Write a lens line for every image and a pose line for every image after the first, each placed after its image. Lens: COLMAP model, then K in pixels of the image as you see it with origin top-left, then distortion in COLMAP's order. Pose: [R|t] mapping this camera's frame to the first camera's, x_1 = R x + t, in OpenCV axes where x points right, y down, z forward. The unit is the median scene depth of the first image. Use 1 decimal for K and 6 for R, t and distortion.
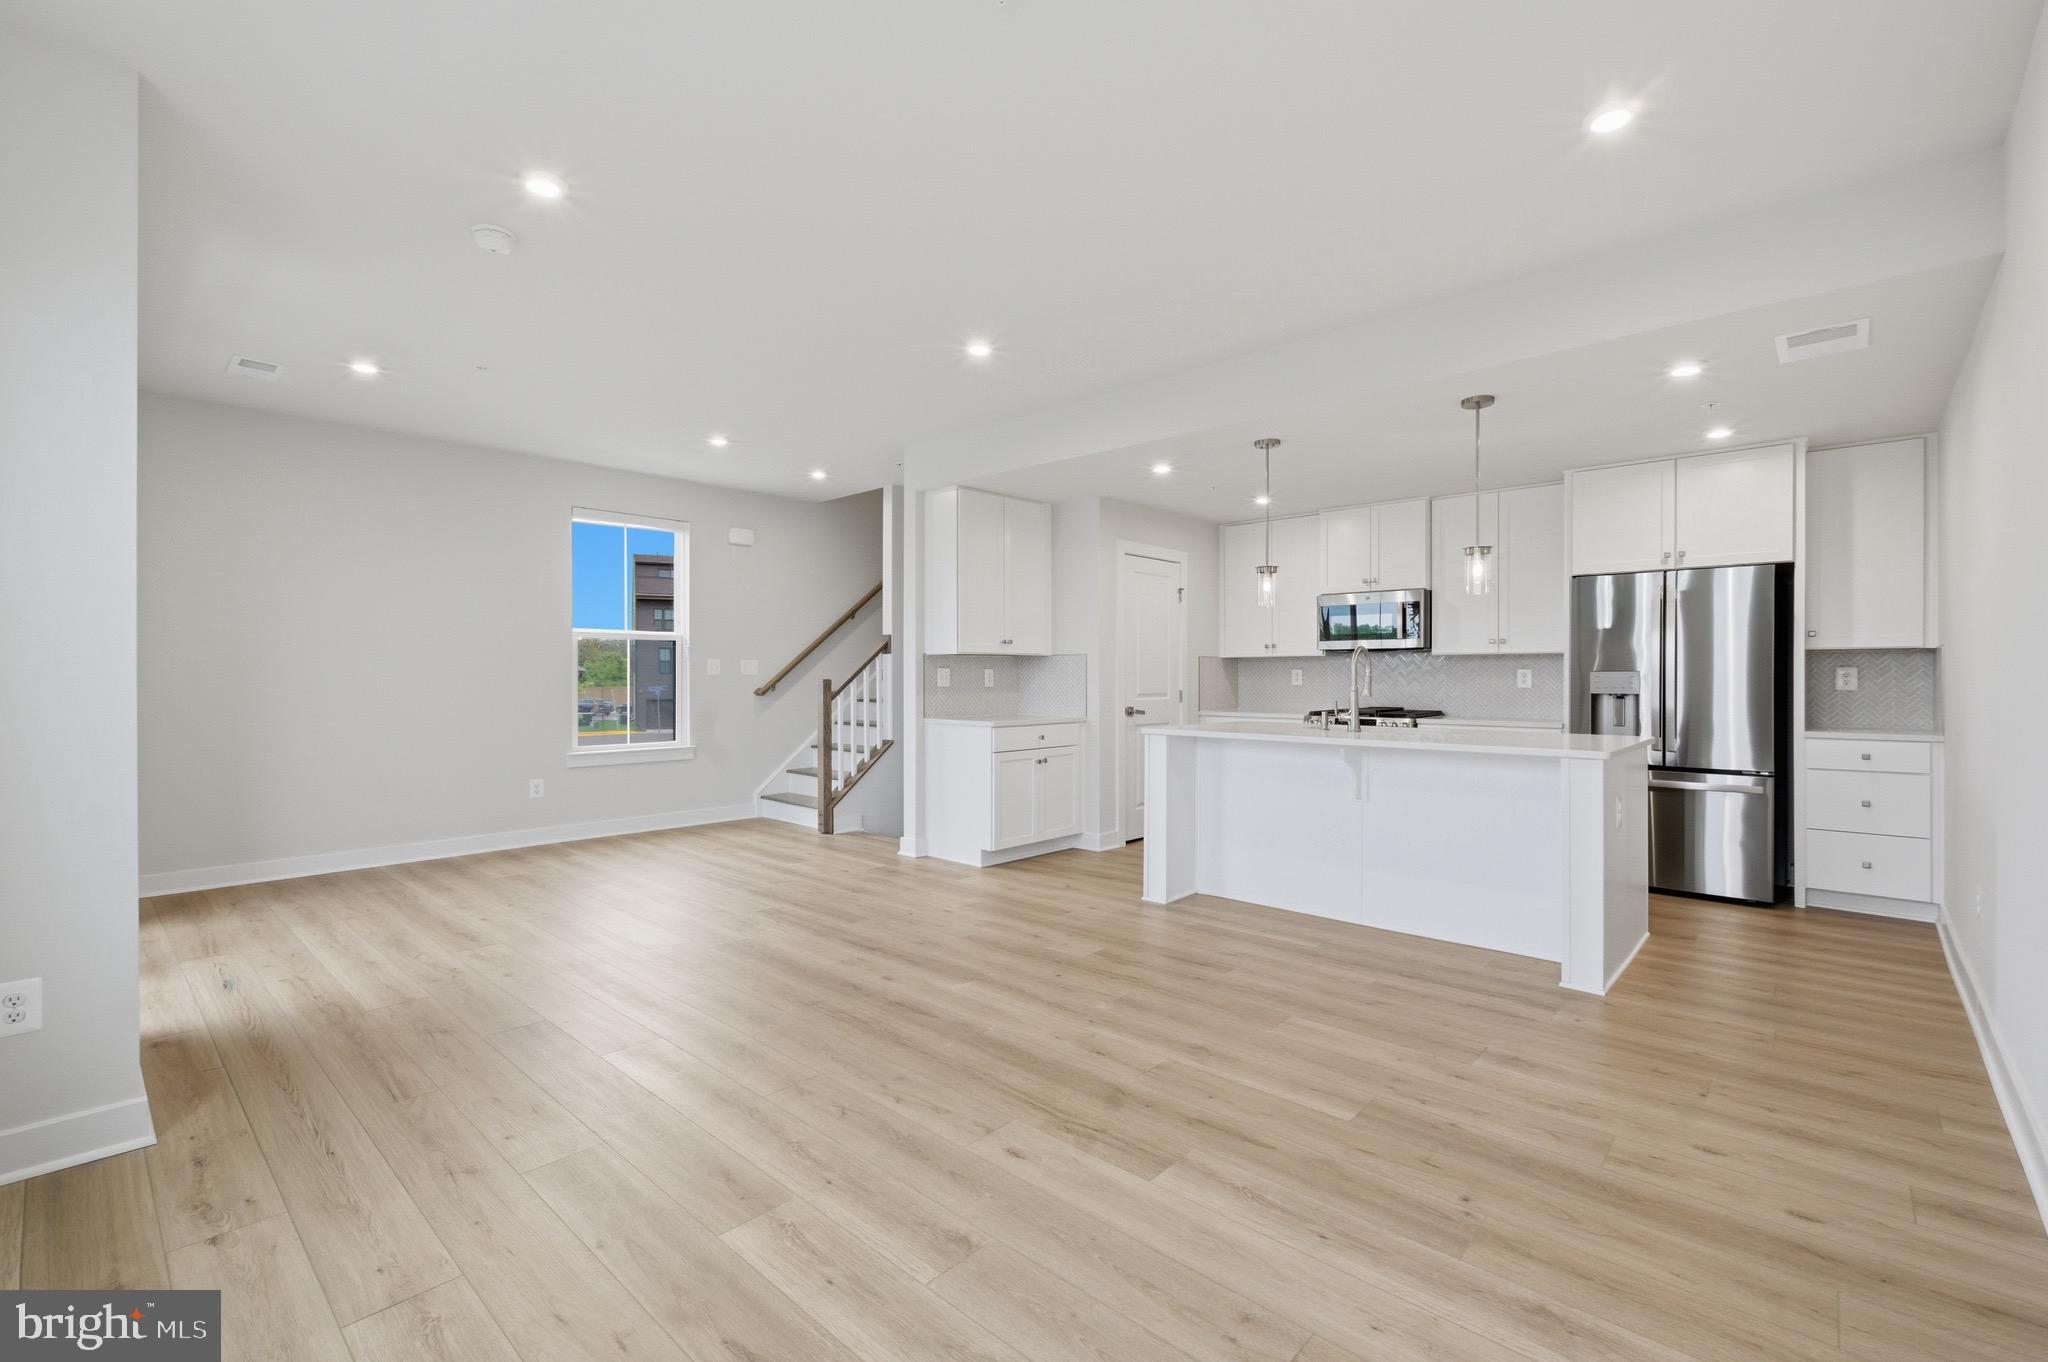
lens RADIAL K [[892.6, 0, 1025.1], [0, 892.6, 678.1], [0, 0, 1]] dist [0.000310, 0.000684]
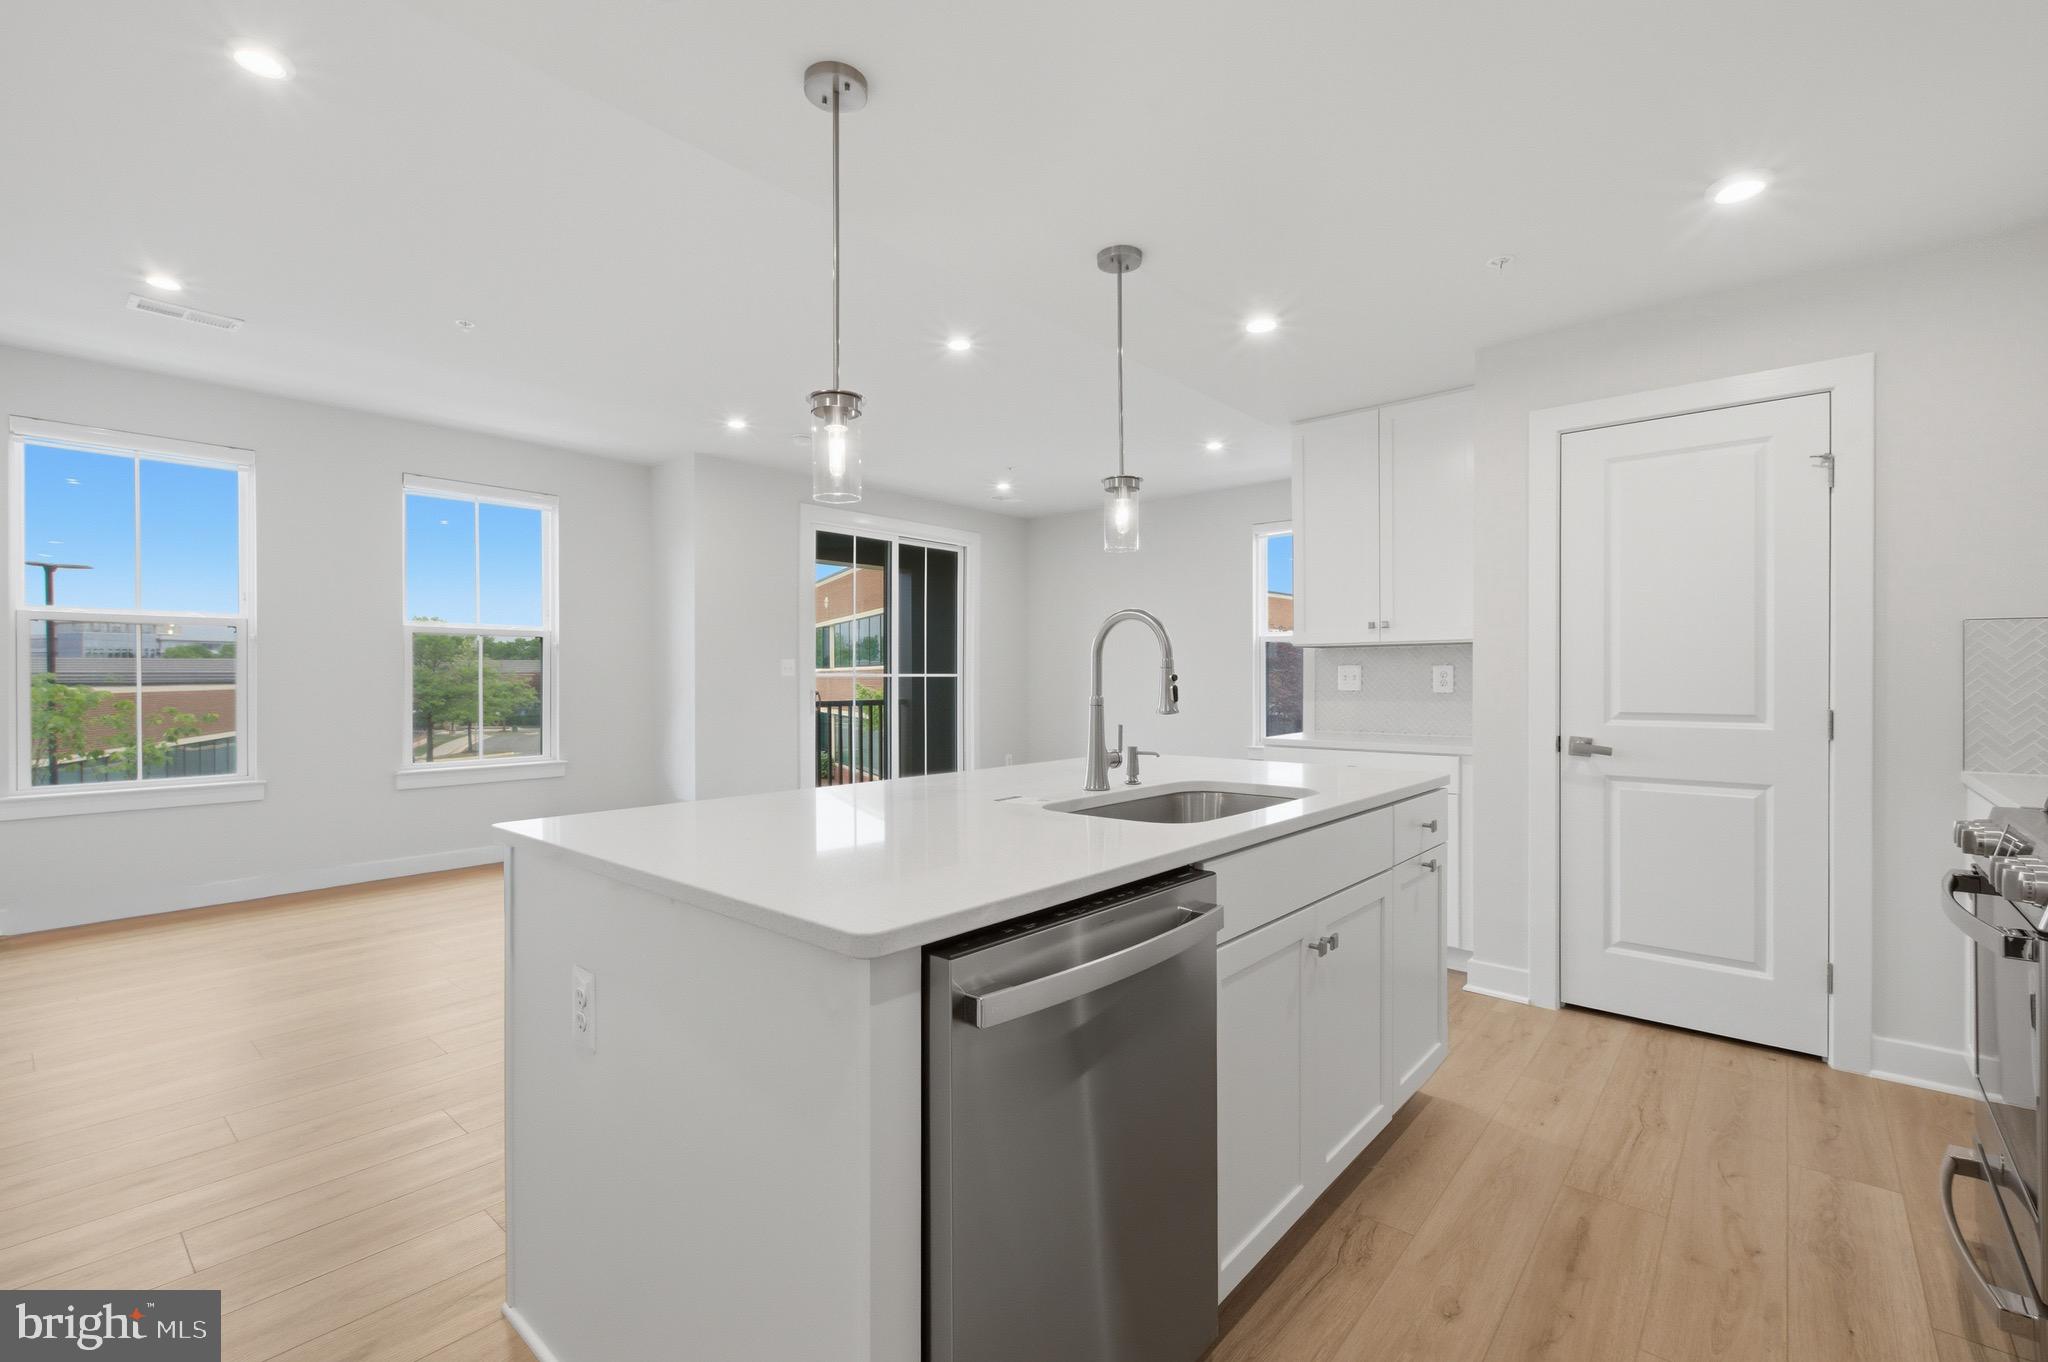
lens RADIAL K [[890.1, 0, 993.4], [0, 890.1, 685.6], [0, 0, 1]] dist [0.001099, 0.000142]
pose [[0.010176, 0.008682, -0.999911, 0.762768], [-0.000243, 0.999962, 0.008680, -0.001054], [0.999948, 0.000155, 0.010177, 0.842439]]
